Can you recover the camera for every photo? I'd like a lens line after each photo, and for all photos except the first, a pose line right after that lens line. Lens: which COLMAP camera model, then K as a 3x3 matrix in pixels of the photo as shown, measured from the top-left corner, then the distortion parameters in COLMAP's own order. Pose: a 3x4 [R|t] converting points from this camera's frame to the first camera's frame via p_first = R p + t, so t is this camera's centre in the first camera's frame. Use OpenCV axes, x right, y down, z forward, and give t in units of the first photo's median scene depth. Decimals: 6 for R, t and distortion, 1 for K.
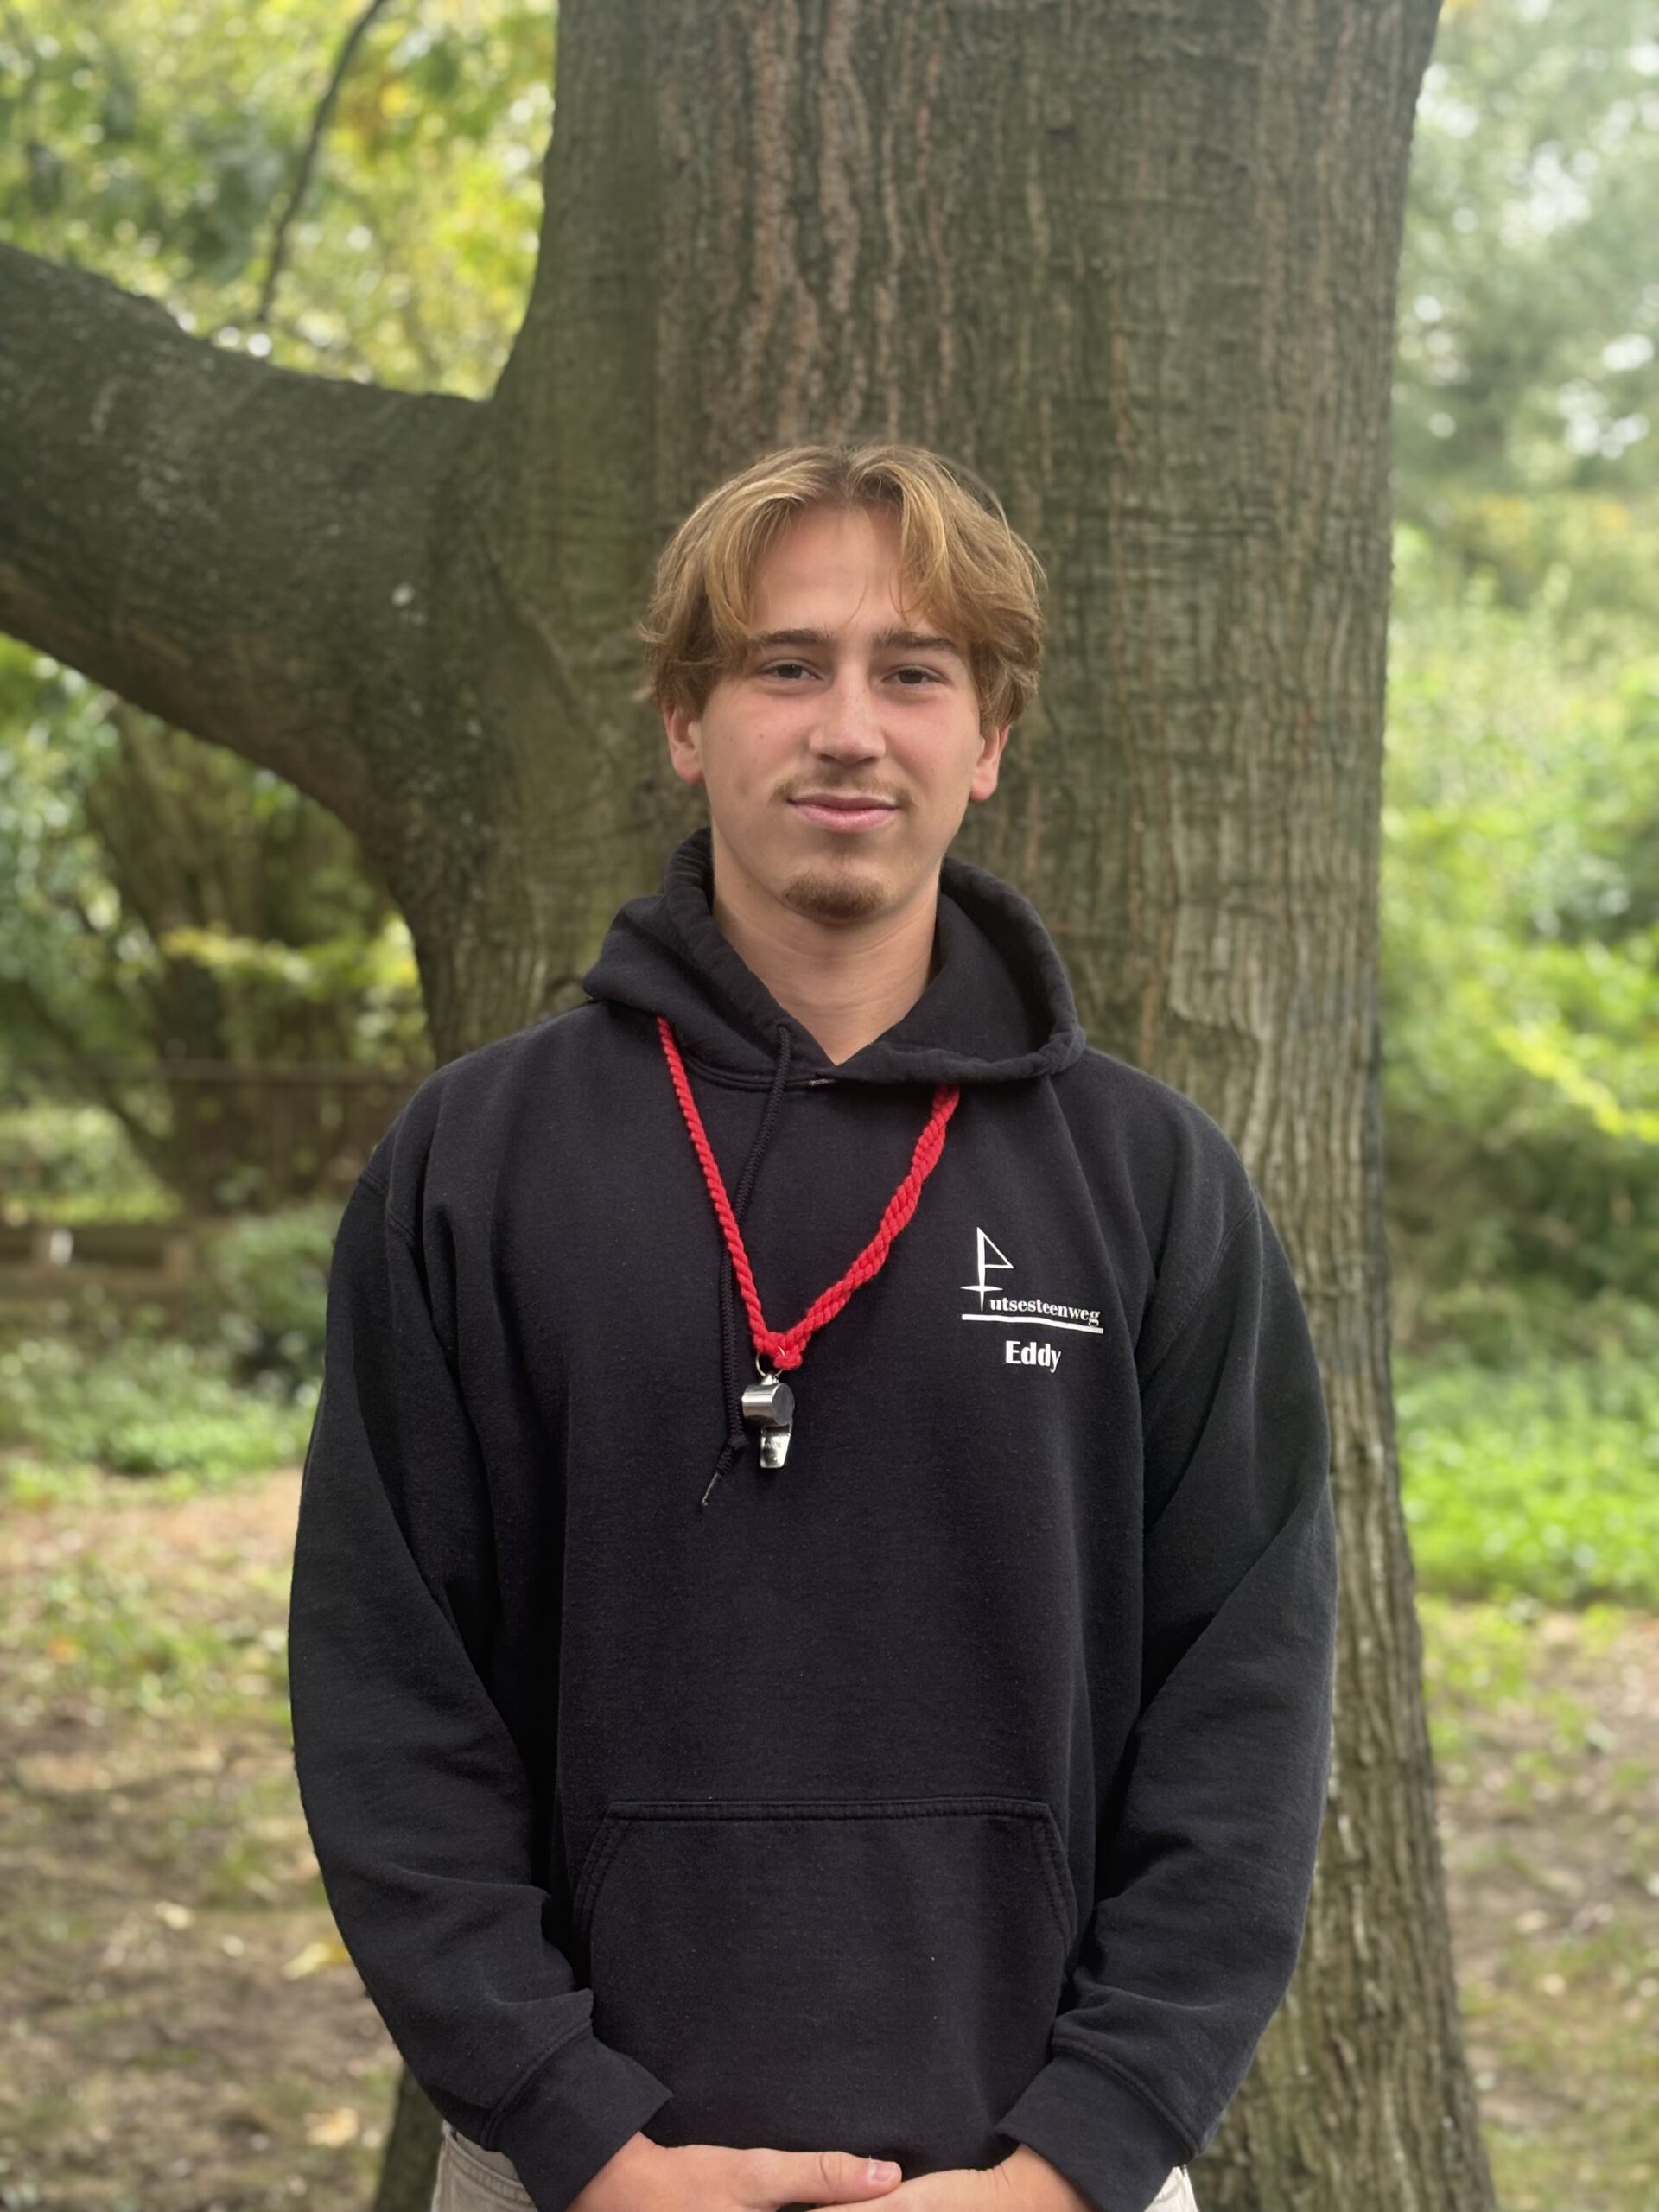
lens RADIAL K [[3326.4, 0, 854.0], [0, 3326.4, 1096.9], [0, 0, 1]] dist [0.069857, 0.000000]
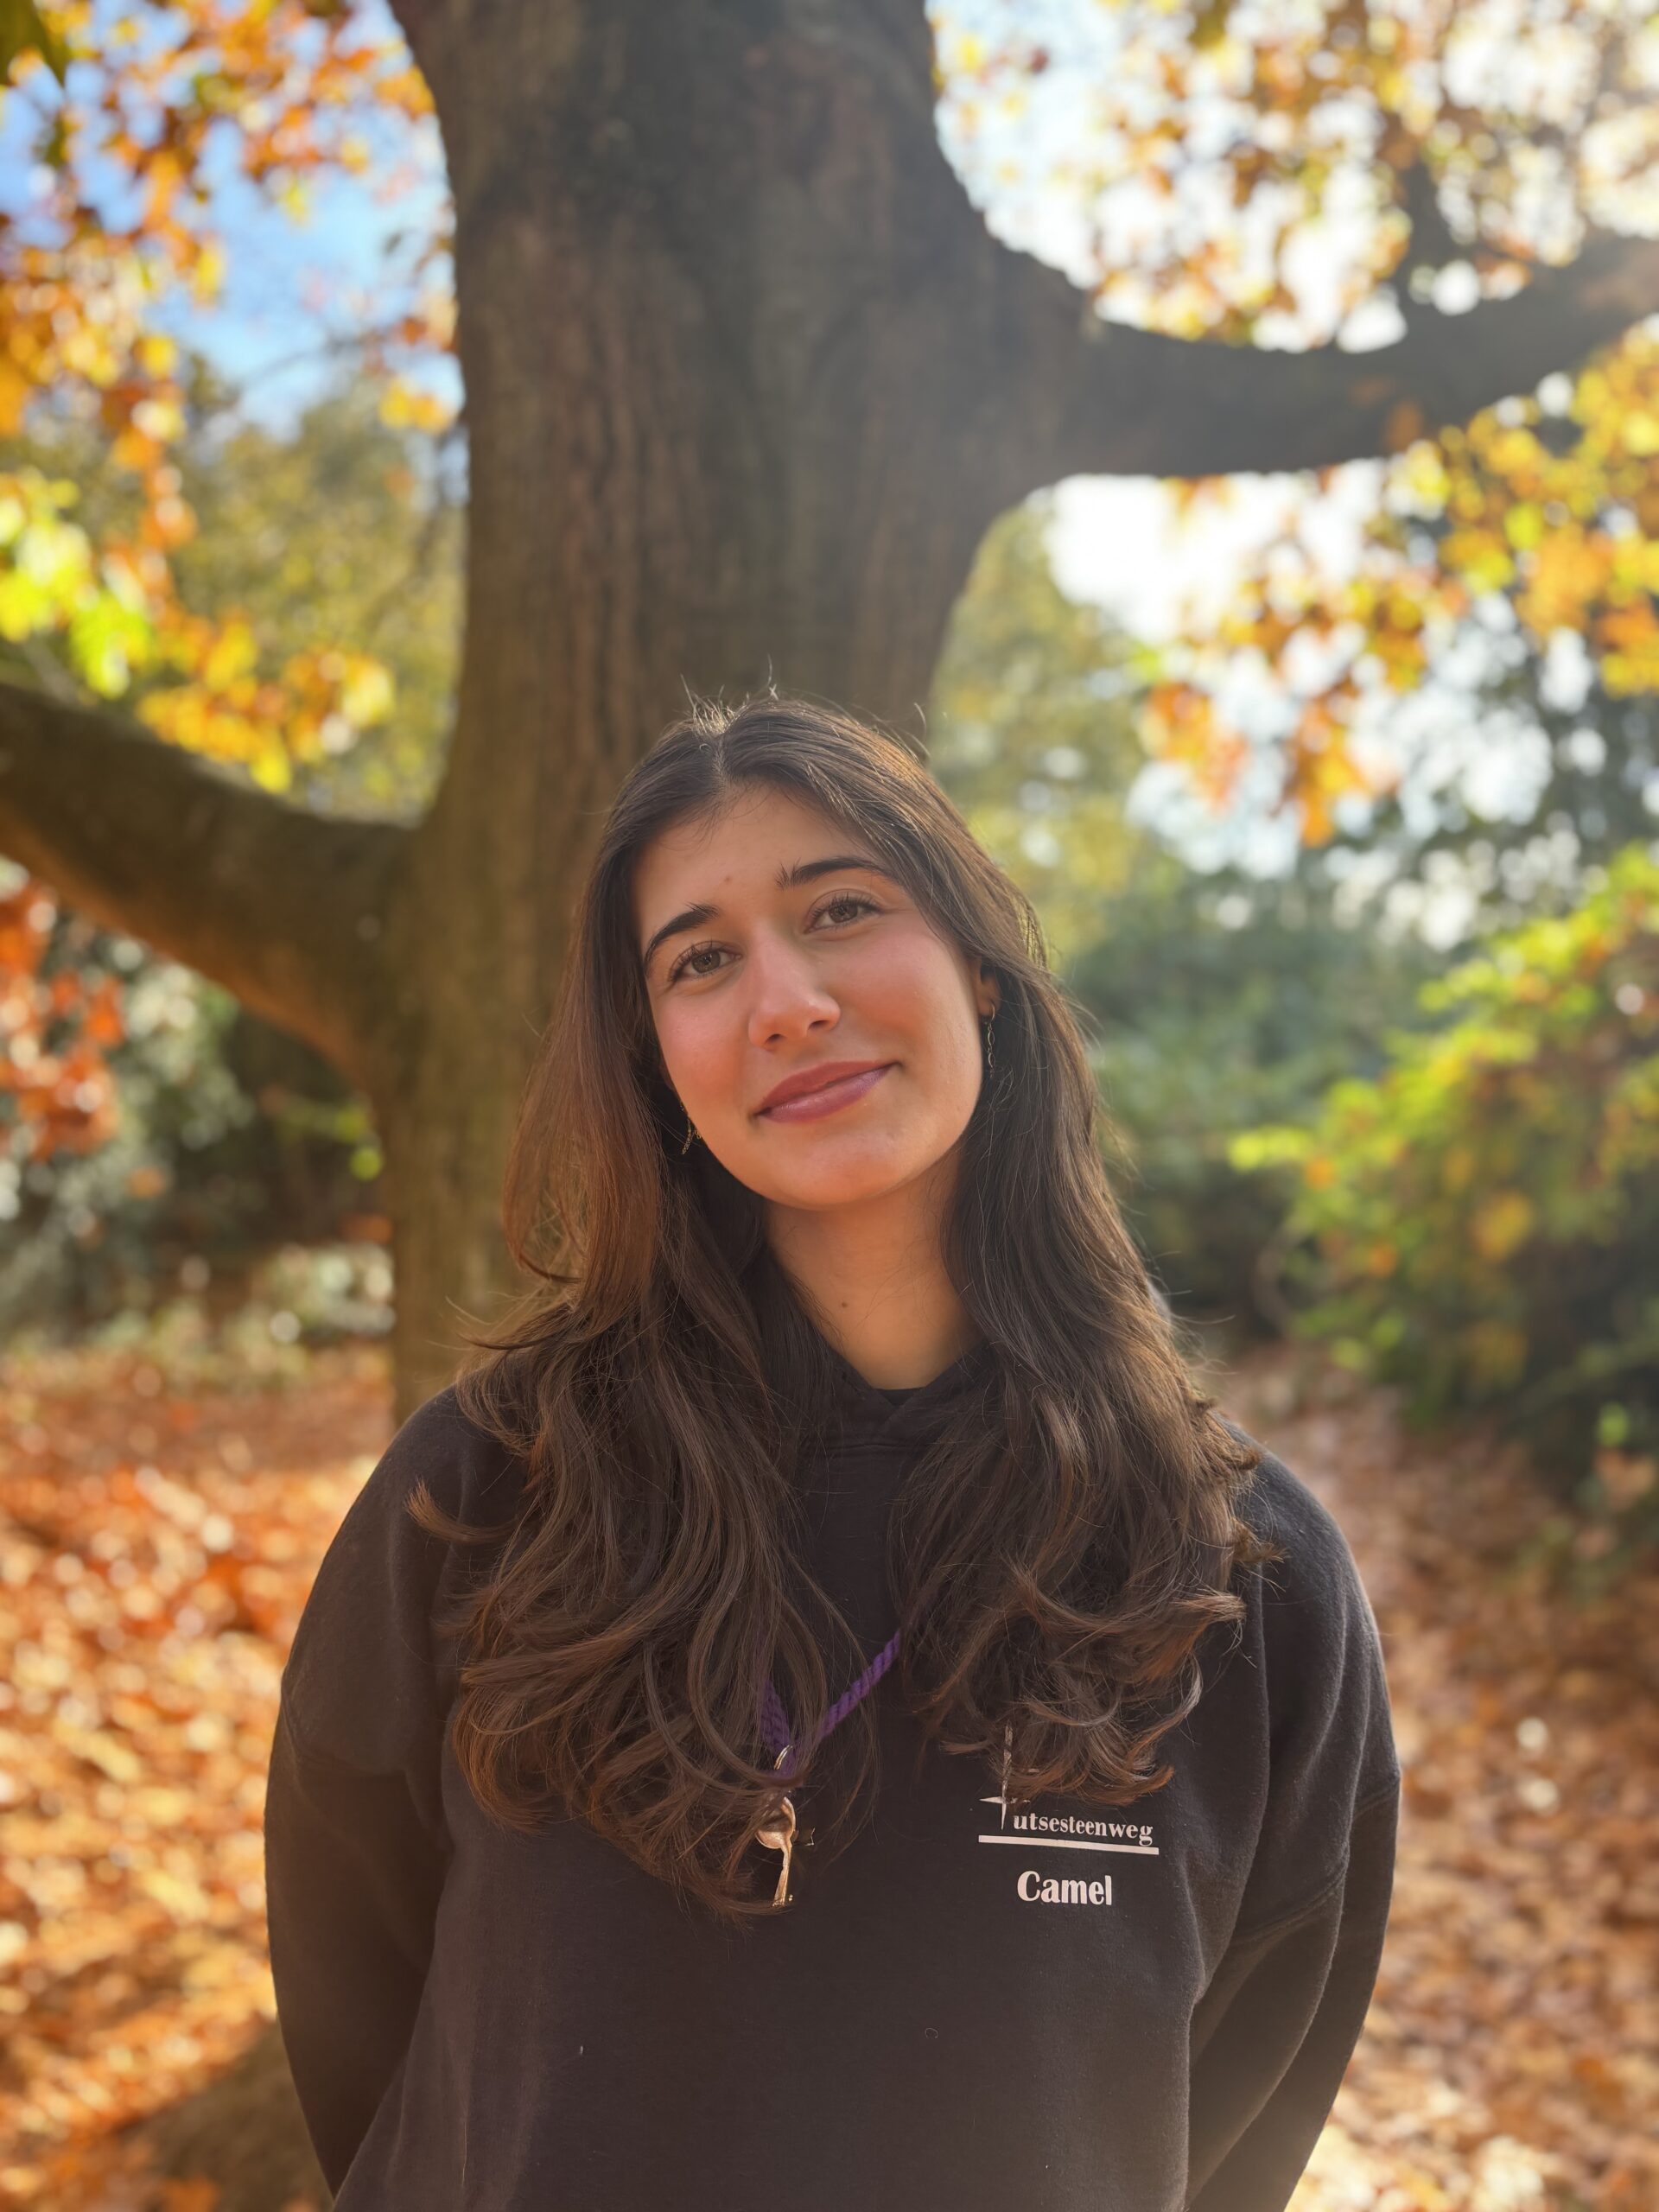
lens RADIAL K [[1656.5, 0, 815.8], [0, 1656.5, 1108.4], [0, 0, 1]] dist [0.016262, -0.016125]
pose [[0.993089, 0.003728, 0.117301, -0.004430], [0.001893, 0.998856, -0.047772, -0.015074], [-0.117345, 0.047664, 0.991947, 0.124421]]
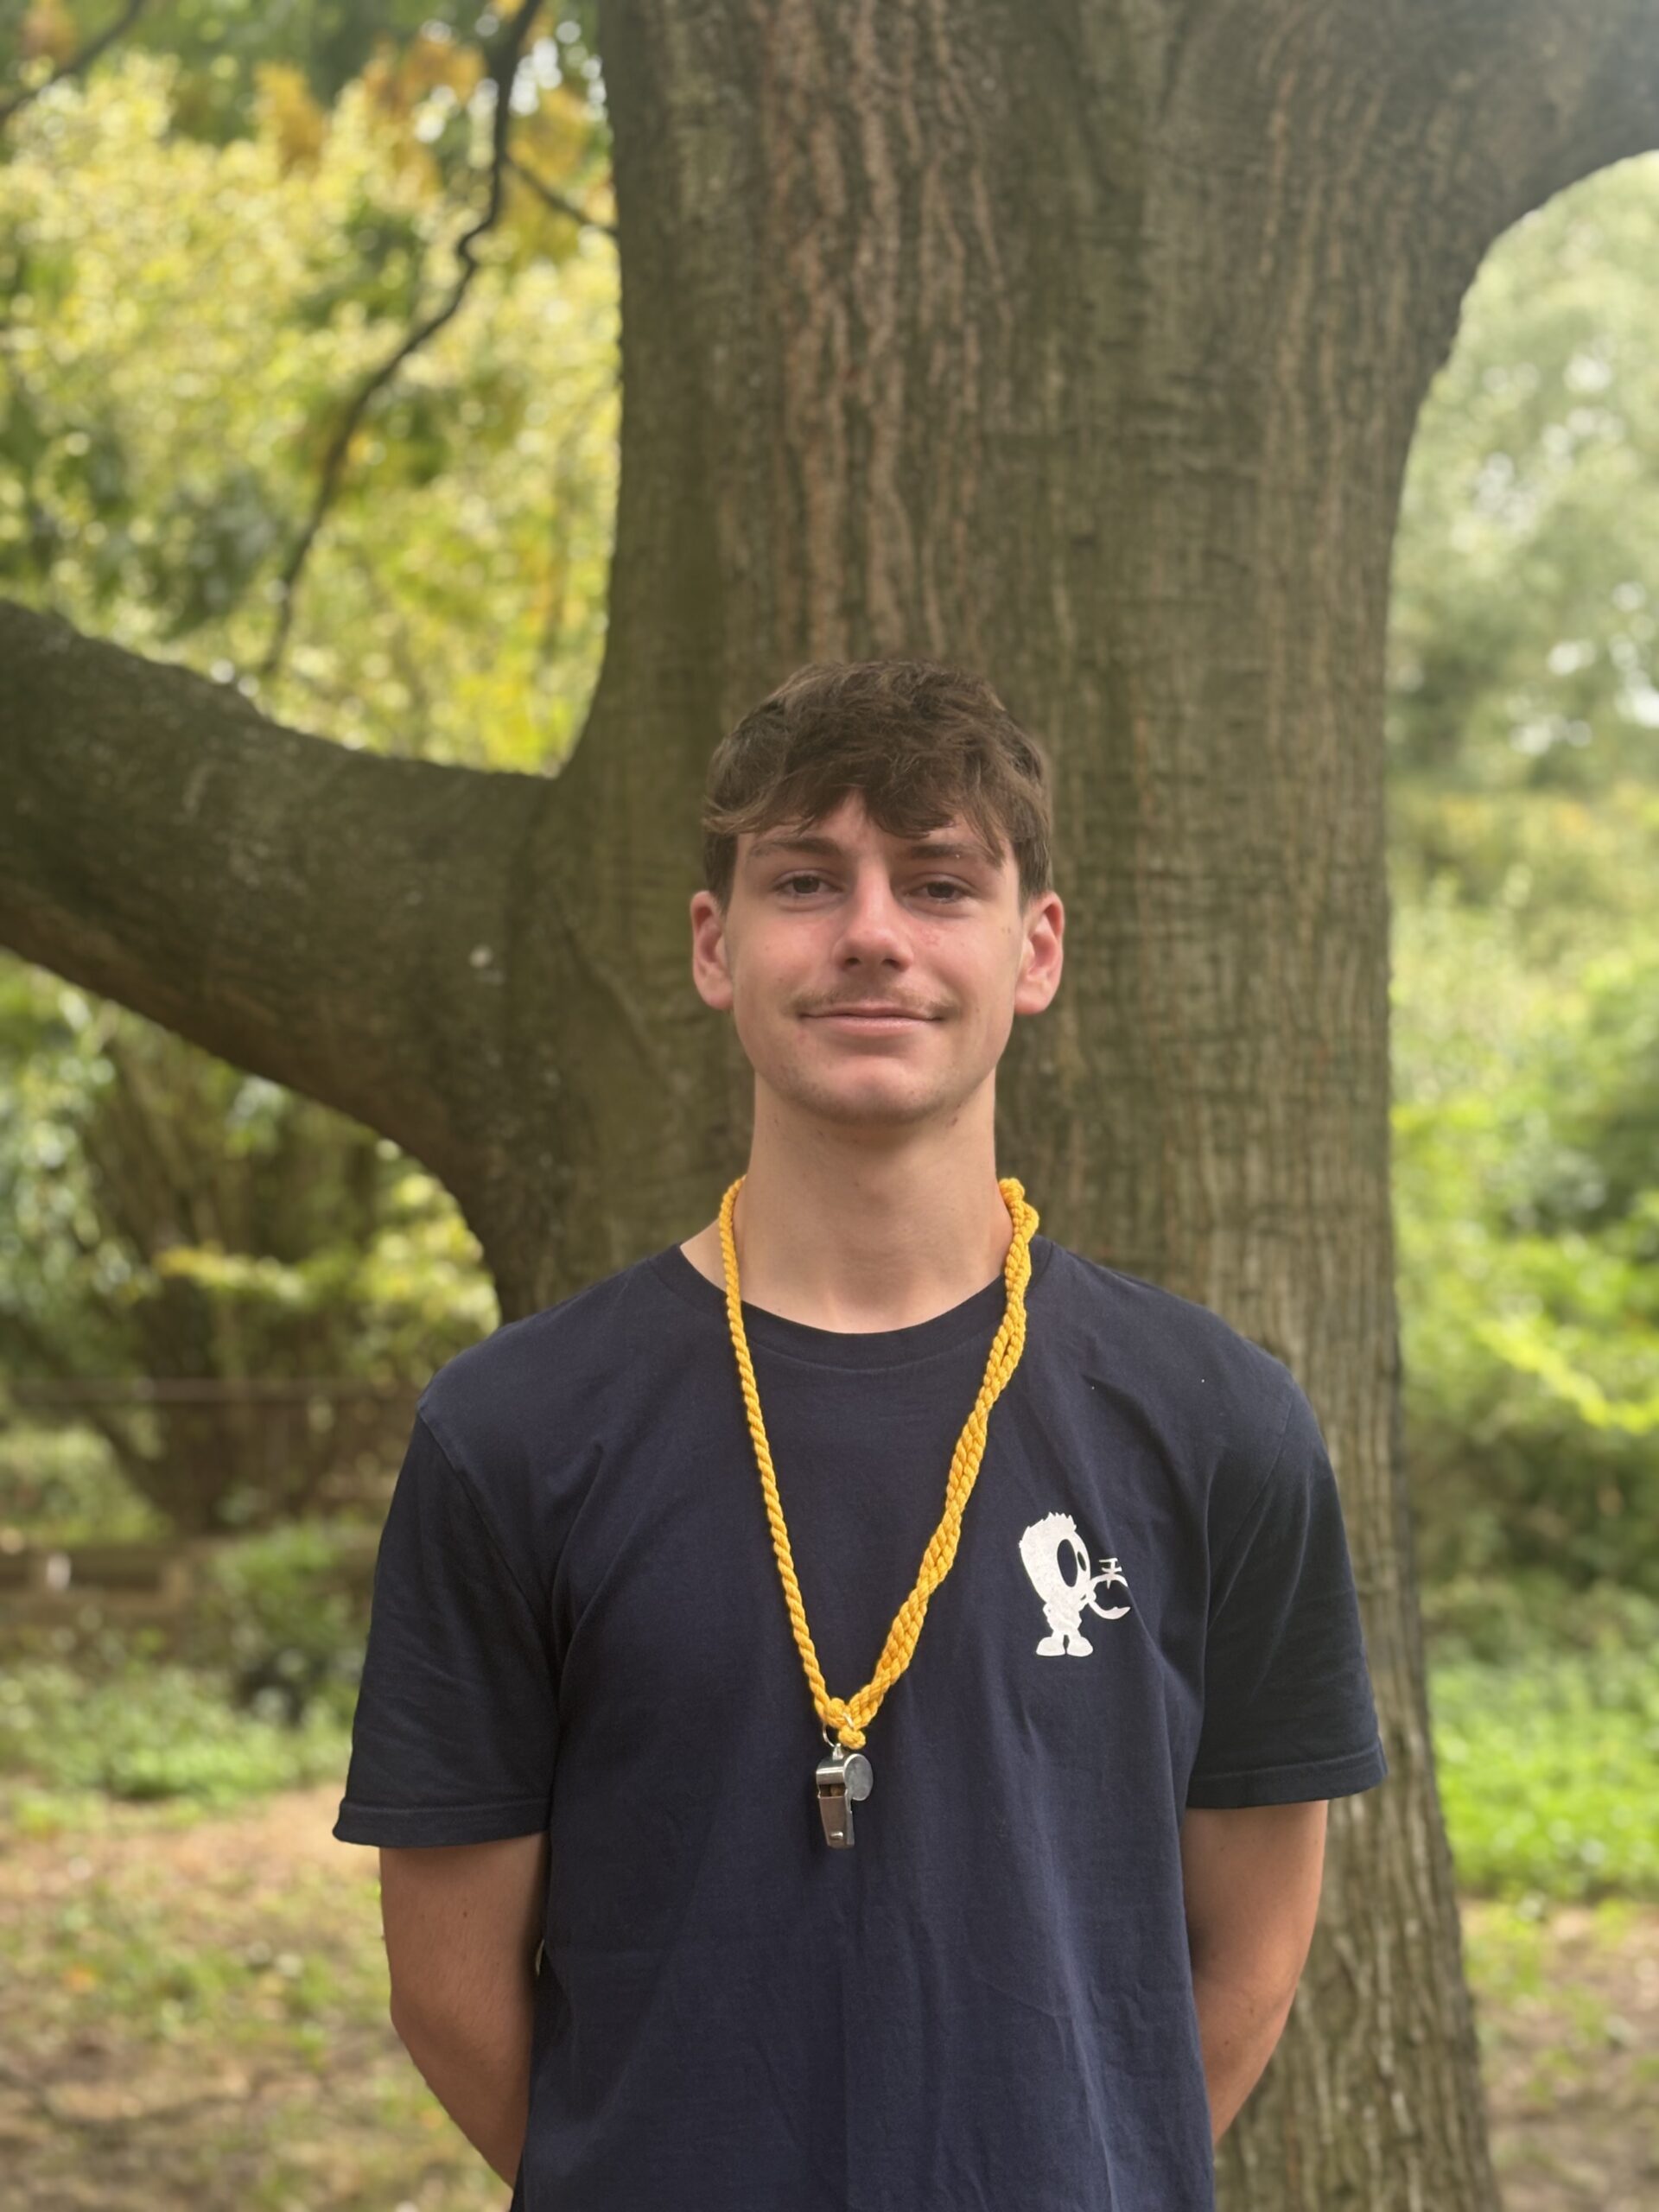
lens RADIAL K [[3326.4, 0, 833.8], [0, 3326.4, 1084.2], [0, 0, 1]] dist [0.069857, 0.000000]
pose [[0.999761, -0.021636, 0.003197, -0.027671], [0.021842, 0.995276, -0.094592, -0.004705], [-0.001135, 0.094640, 0.995511, -0.083903]]
